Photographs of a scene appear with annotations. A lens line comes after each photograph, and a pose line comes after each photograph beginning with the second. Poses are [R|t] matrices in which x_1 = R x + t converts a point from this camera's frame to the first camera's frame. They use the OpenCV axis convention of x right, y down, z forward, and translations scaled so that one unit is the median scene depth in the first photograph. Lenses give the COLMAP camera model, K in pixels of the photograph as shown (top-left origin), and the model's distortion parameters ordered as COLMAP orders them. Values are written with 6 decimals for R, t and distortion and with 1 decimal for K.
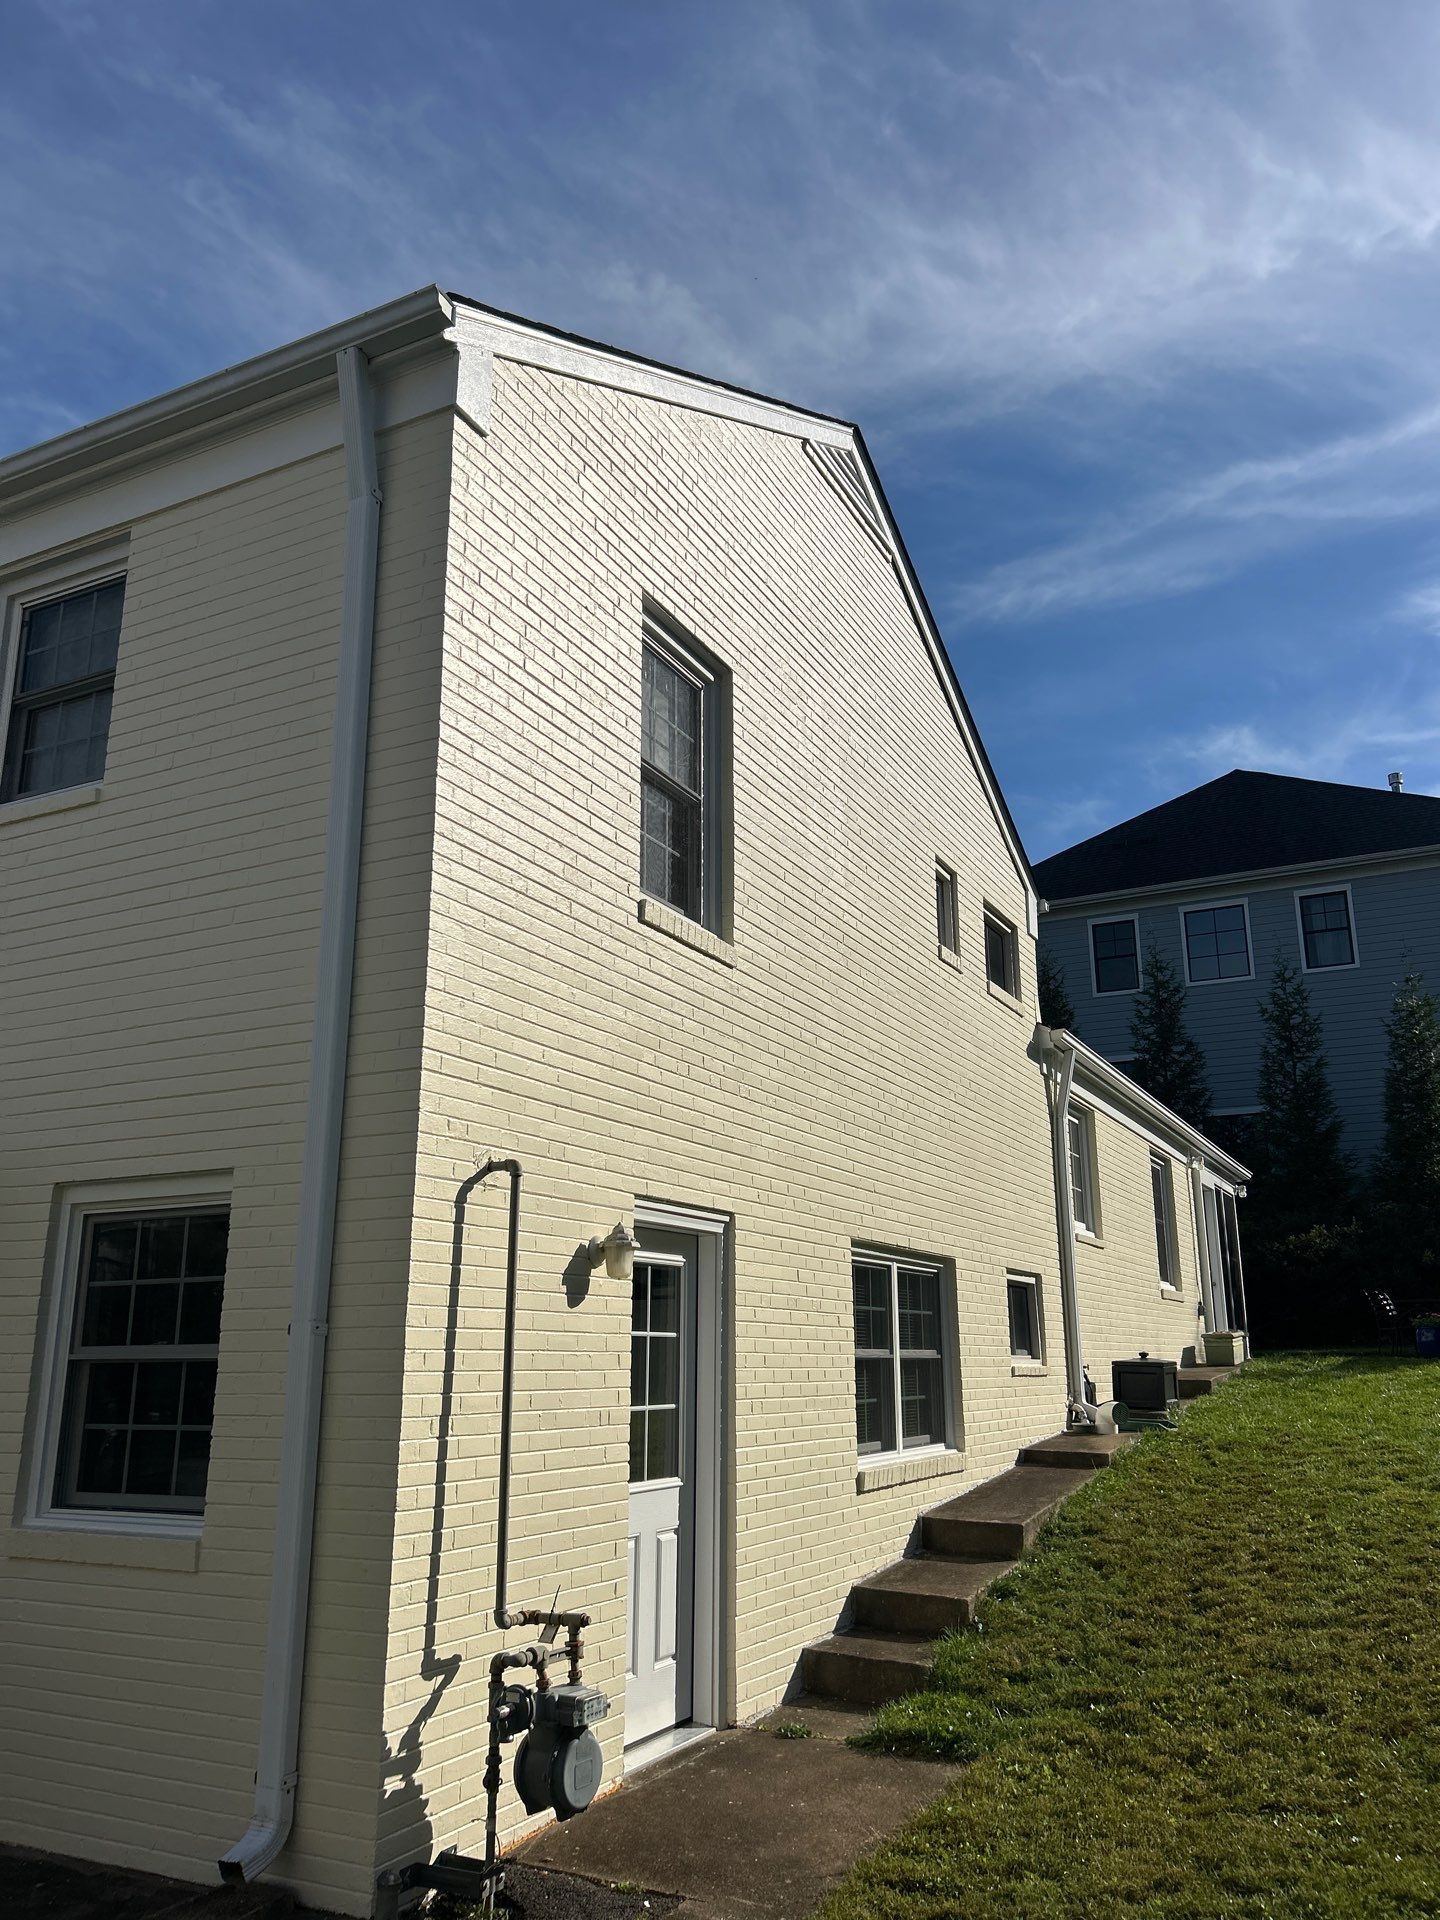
lens RADIAL K [[1450.7, 0, 713.6], [0, 1450.7, 964.0], [0, 0, 1]] dist [0.057218, -0.061904]
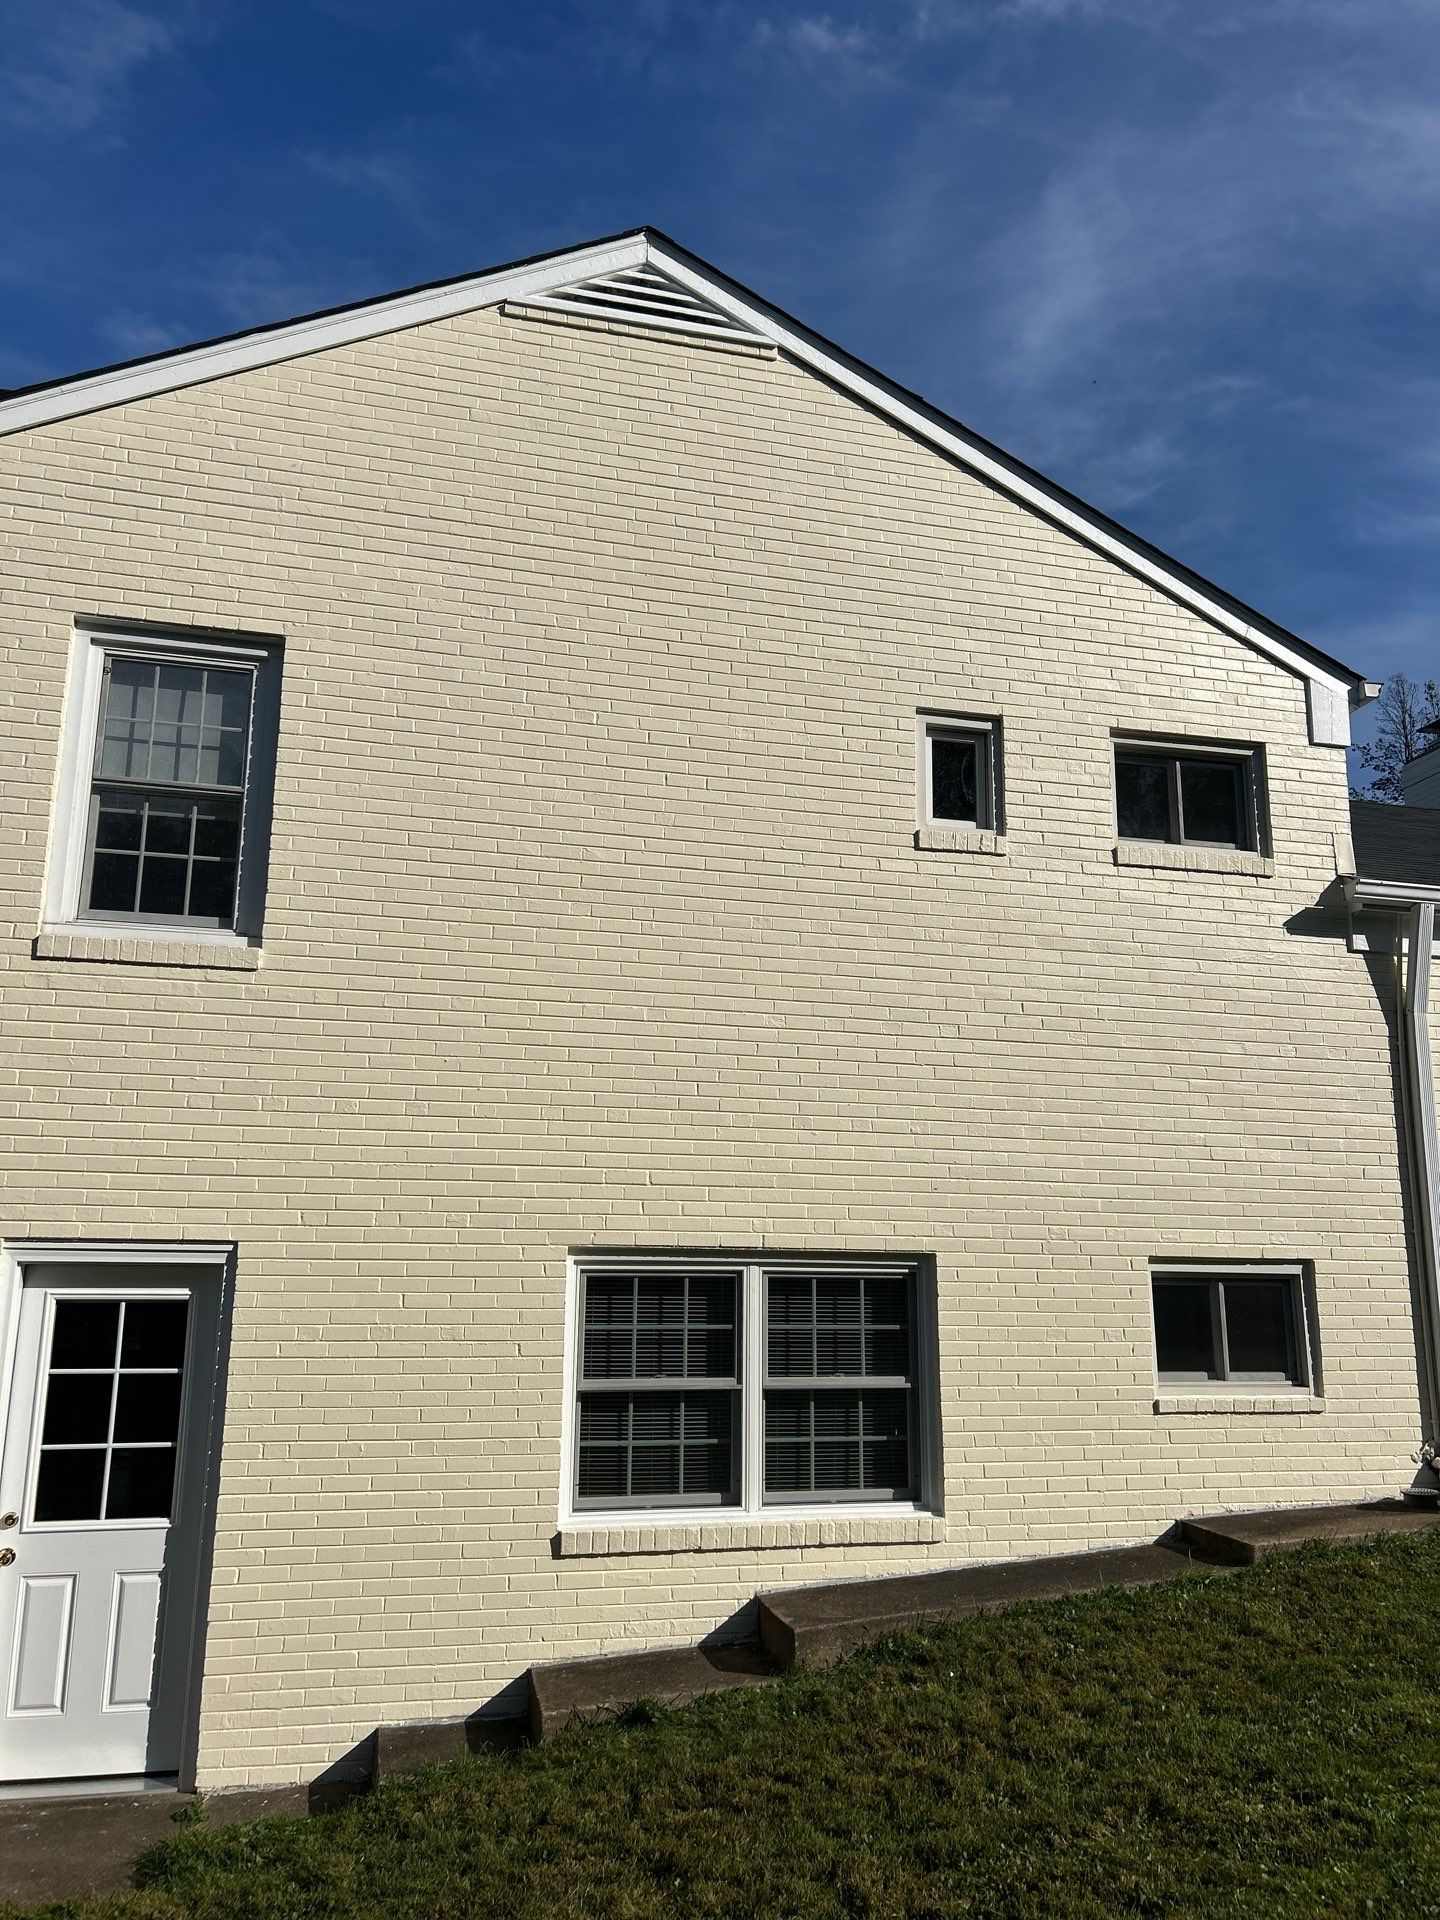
lens RADIAL K [[1422.3, 0, 725.8], [0, 1422.3, 969.5], [0, 0, 1]] dist [0.040210, -0.051156]
pose [[0.659142, -0.151290, -0.736643, 0.716236], [0.188368, 0.981543, -0.033037, 0.072181], [0.728045, -0.116984, 0.675474, 0.500006]]
